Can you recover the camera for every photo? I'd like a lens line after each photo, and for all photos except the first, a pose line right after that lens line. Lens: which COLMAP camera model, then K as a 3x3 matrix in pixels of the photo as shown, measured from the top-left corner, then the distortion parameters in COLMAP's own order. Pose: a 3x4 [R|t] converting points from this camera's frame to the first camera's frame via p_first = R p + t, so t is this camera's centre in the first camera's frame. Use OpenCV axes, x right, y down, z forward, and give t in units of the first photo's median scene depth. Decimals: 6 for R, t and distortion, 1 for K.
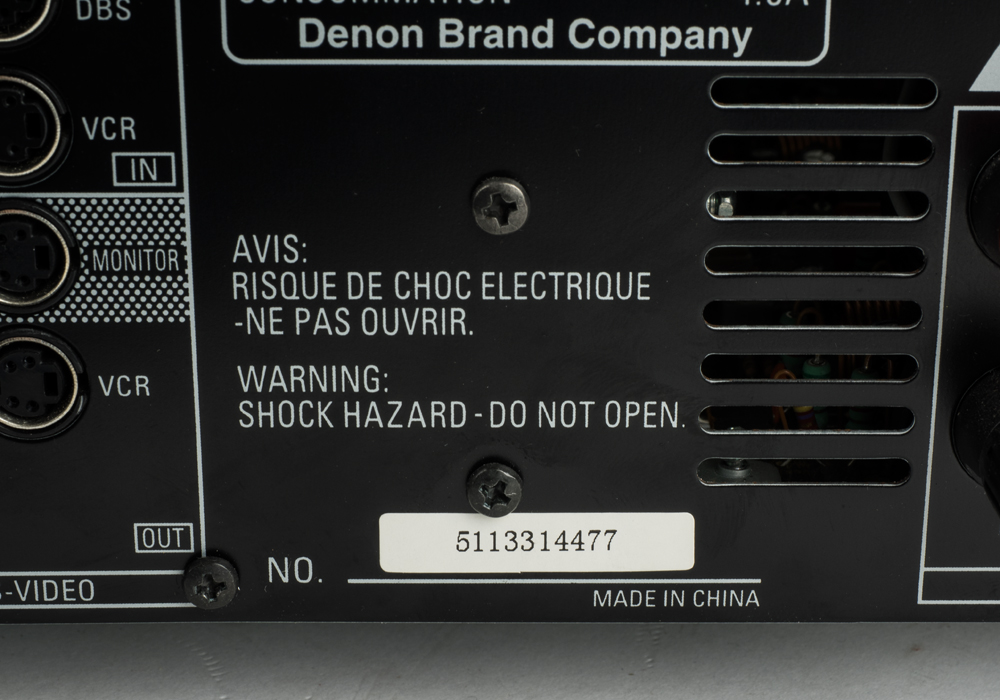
lens RADIAL K [[2287.8, 0, 556.0], [0, 2287.8, 388.6], [0, 0, 1]] dist [0.010774, 0.000000]
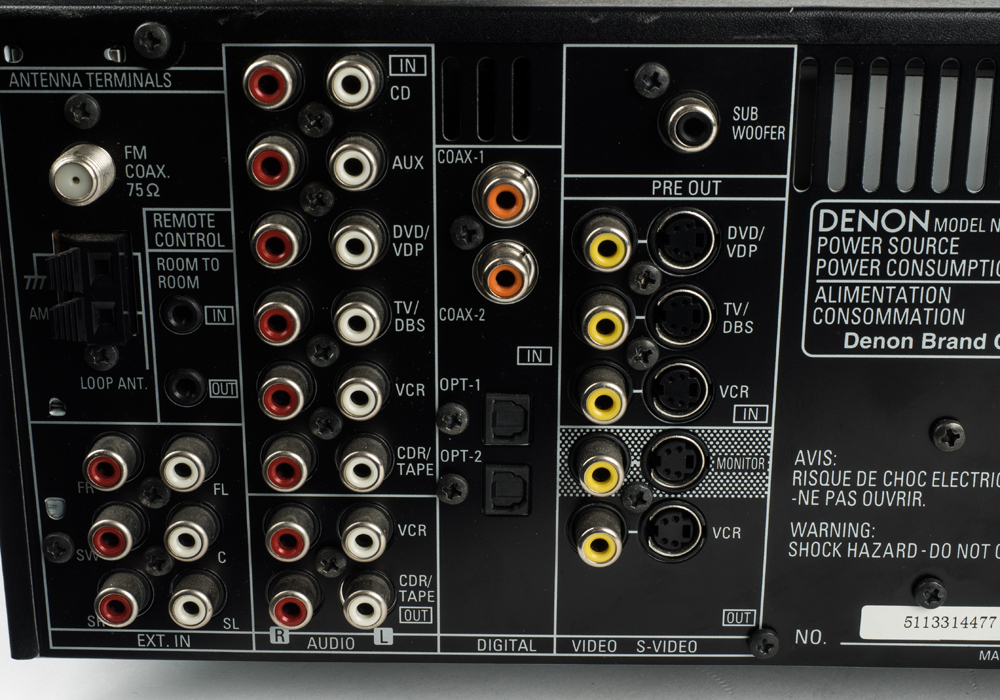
lens RADIAL K [[1258.9, 0, 444.6], [0, 1258.9, 409.2], [0, 0, 1]] dist [0.008501, 0.000000]
pose [[0.999133, 0.005807, -0.041214, -0.378787], [-0.009805, 0.995189, -0.097483, 0.000864], [0.040449, 0.097803, 0.994383, -0.010693]]
